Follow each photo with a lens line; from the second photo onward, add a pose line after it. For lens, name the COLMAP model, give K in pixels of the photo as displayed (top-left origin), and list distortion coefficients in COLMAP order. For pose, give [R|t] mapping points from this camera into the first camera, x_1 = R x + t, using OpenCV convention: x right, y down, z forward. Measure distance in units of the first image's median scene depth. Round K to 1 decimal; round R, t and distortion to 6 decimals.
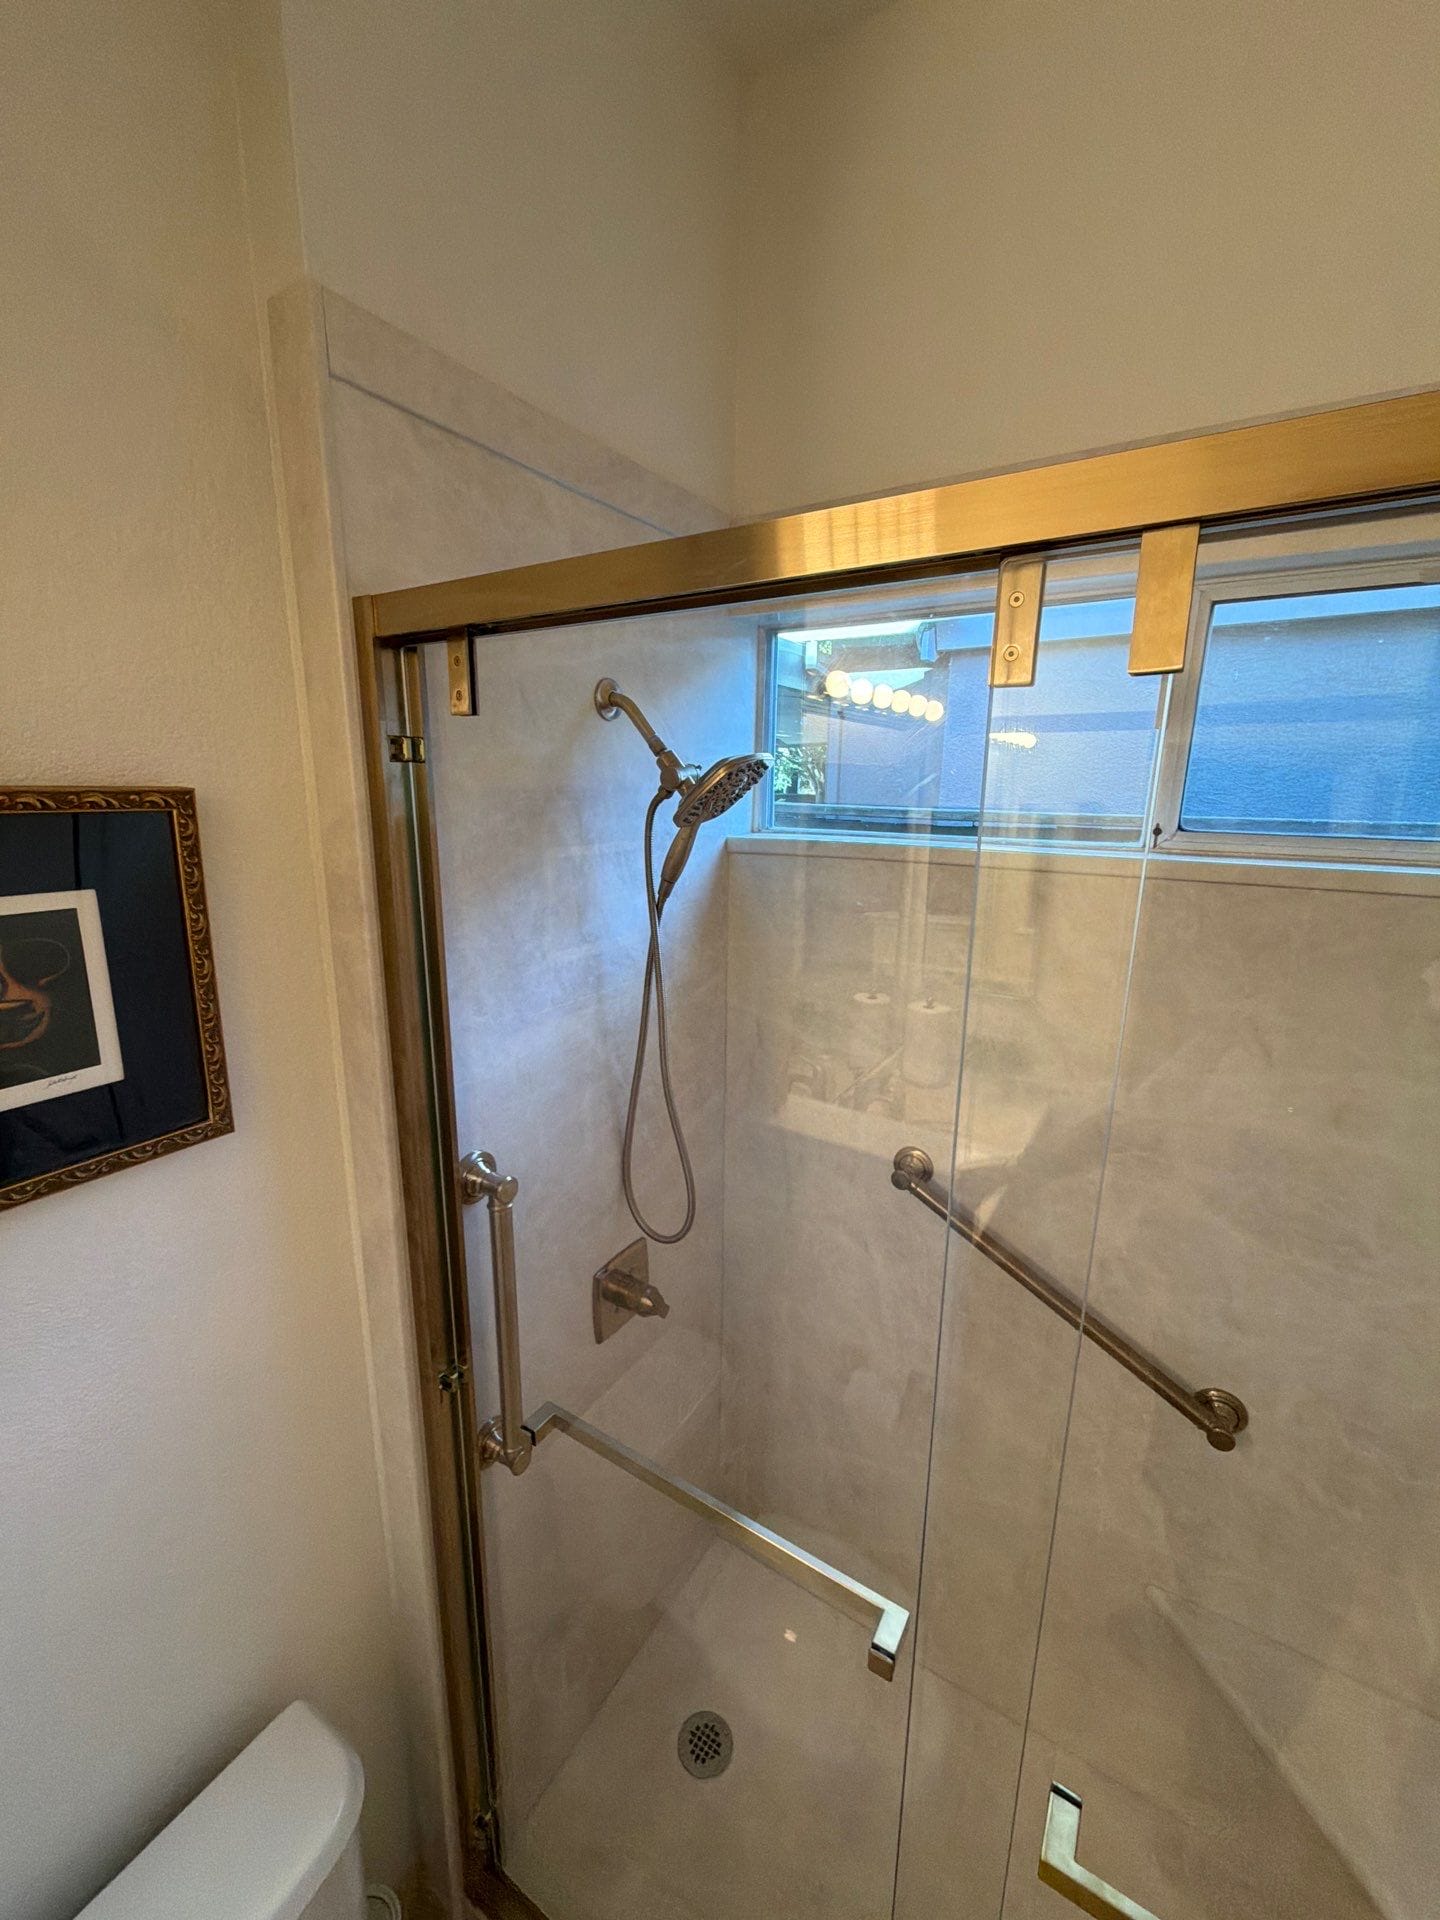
lens RADIAL K [[765.0, 0, 726.2], [0, 765.0, 959.5], [0, 0, 1]] dist [-0.000035, -0.000279]
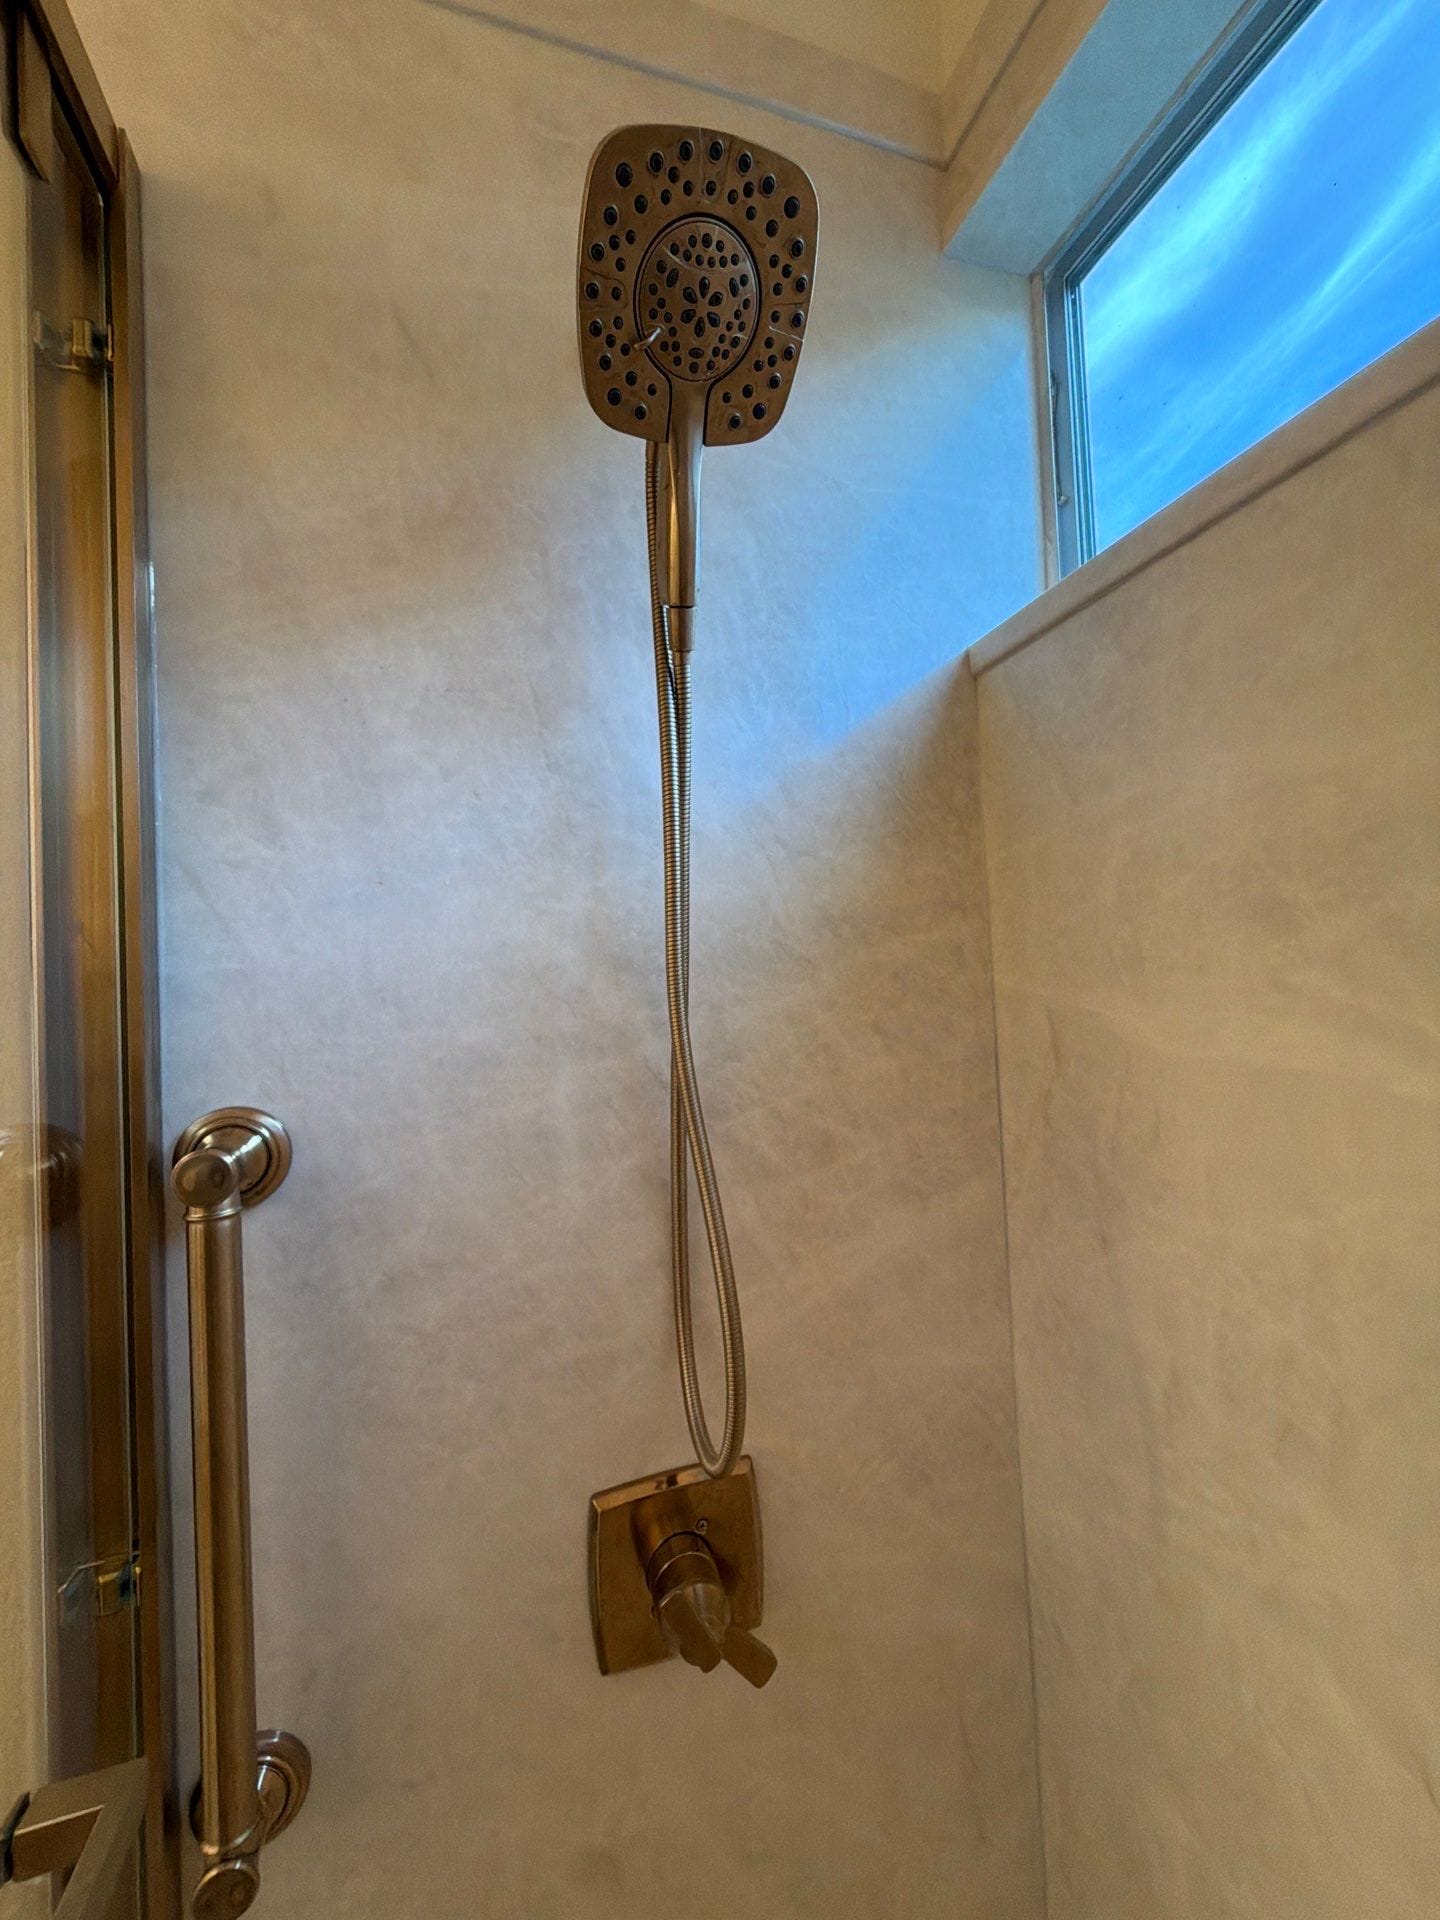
lens RADIAL K [[765.0, 0, 726.2], [0, 765.0, 959.5], [0, 0, 1]] dist [-0.000035, -0.000279]
pose [[0.765957, -0.070004, -0.639069, 0.227530], [-0.088676, 0.973048, -0.212872, 0.199107], [0.636746, 0.219721, 0.739105, 0.680768]]
